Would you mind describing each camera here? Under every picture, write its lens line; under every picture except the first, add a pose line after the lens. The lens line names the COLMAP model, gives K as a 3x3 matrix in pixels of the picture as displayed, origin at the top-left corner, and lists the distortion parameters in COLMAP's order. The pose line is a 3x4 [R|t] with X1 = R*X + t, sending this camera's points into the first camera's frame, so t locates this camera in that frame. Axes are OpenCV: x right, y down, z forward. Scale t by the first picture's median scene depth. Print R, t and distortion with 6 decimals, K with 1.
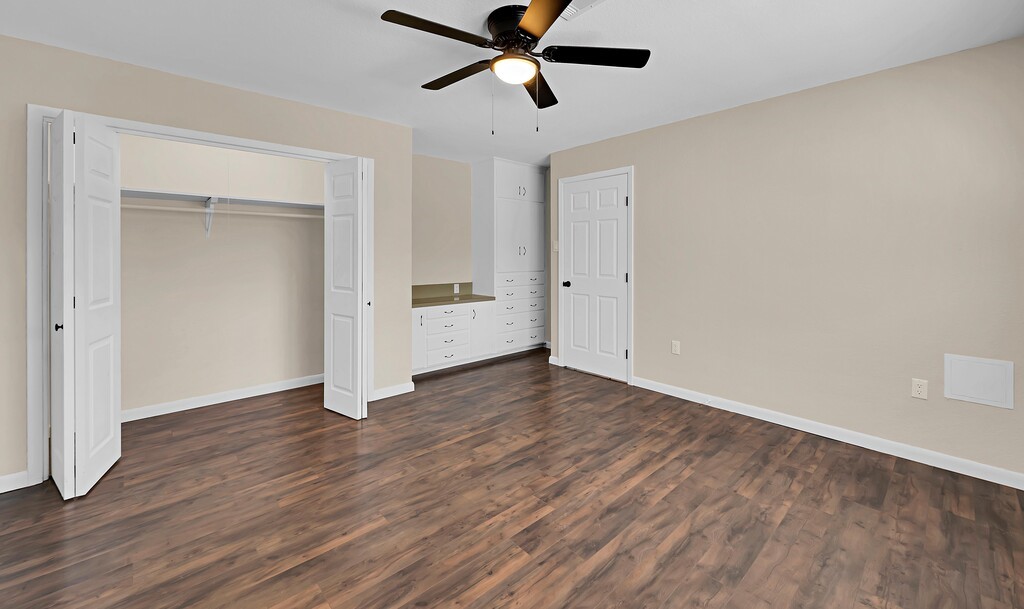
lens RADIAL K [[400.3, 0, 514.1], [0, 400.3, 260.7], [0, 0, 1]] dist [-0.000415, -0.000013]
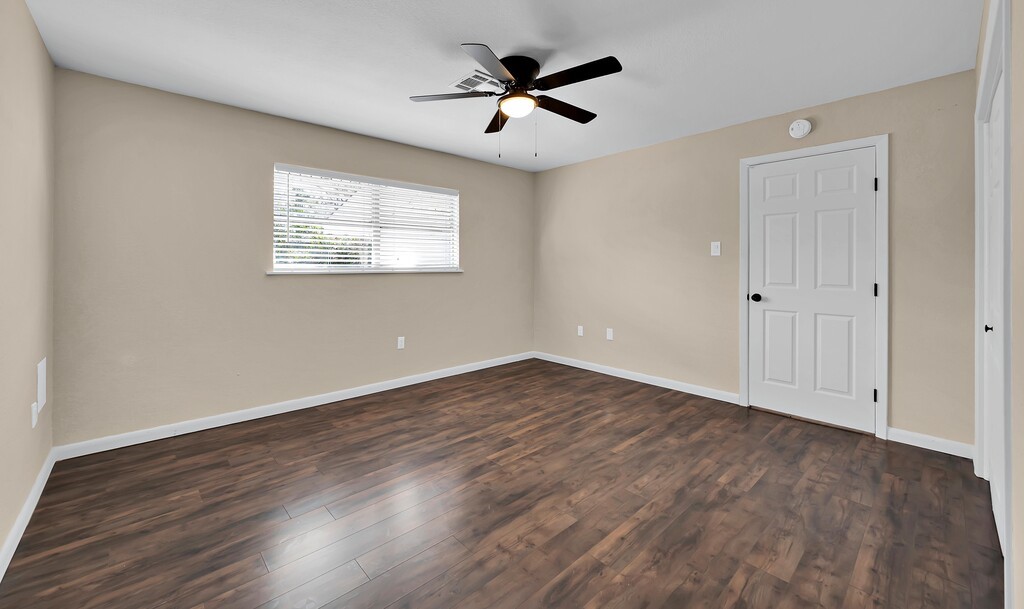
lens RADIAL K [[400.3, 0, 514.1], [0, 400.3, 260.7], [0, 0, 1]] dist [-0.000415, -0.000013]
pose [[-0.999950, 0.000374, -0.009988, 0.023802], [0.000334, 0.999992, 0.003951, -0.005203], [0.009989, 0.003948, -0.999942, 2.155119]]
